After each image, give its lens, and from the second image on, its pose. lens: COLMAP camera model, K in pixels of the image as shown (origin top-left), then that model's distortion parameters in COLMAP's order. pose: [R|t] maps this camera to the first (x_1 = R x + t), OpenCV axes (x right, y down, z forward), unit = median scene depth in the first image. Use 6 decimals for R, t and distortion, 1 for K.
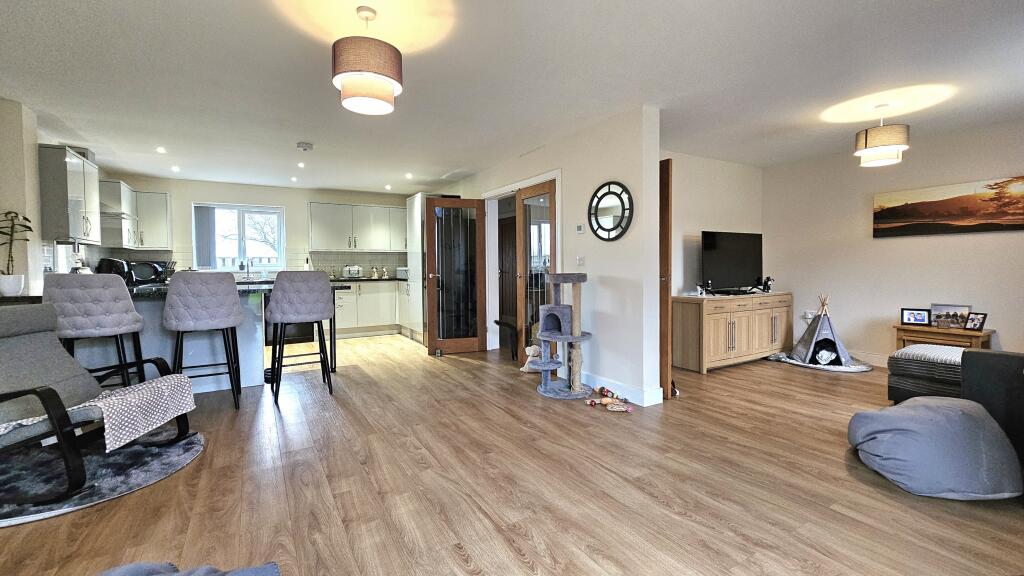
lens RADIAL K [[419.0, 0, 513.2], [0, 419.0, 277.0], [0, 0, 1]] dist [0.003208, 0.000528]
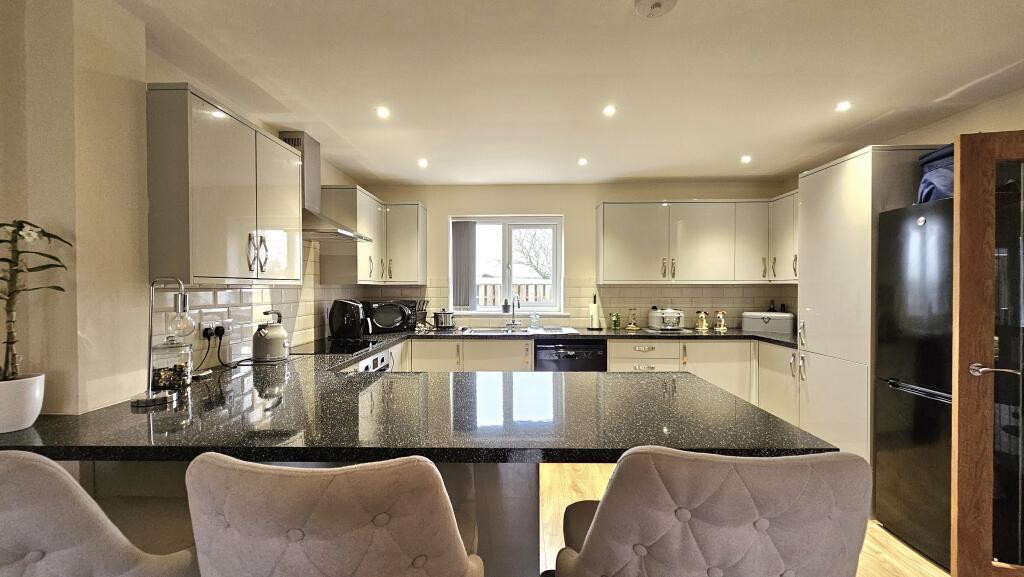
lens RADIAL K [[416.2, 0, 512.0], [0, 416.2, 288.5], [0, 0, 1]] dist [0.000049, 0.000297]
pose [[0.838854, 0.011606, -0.544233, -0.234477], [-0.022246, 0.999668, -0.012970, -0.039526], [0.543902, 0.022987, 0.838834, 0.378462]]
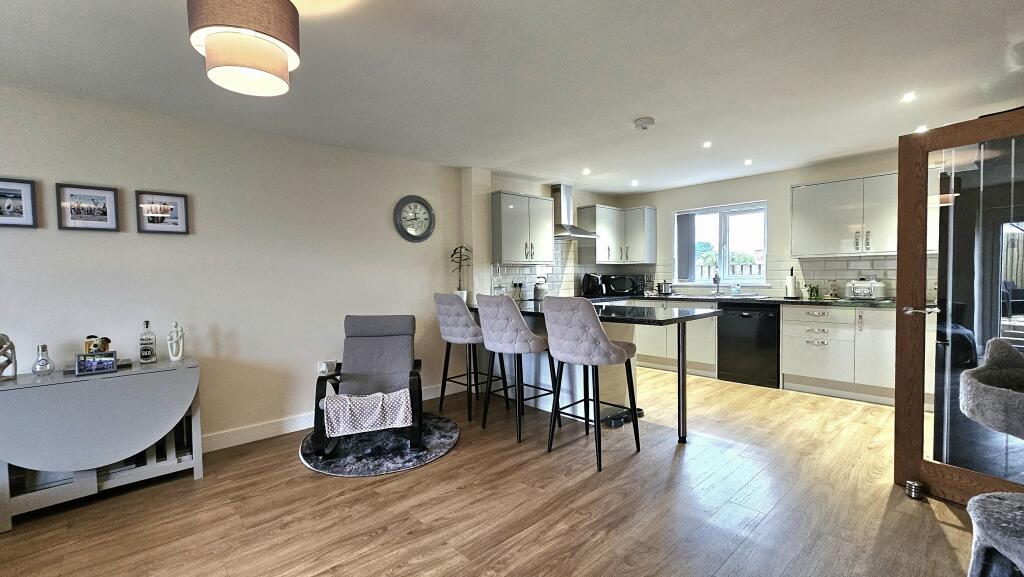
lens RADIAL K [[444.2, 0, 512.0], [0, 444.2, 288.5], [0, 0, 1]] dist [0.000794, 0.000245]
pose [[0.189877, 0.035926, -0.981150, 0.134103], [-0.012977, 0.999335, 0.034081, -0.027257], [0.981722, 0.006261, 0.190217, 0.362579]]
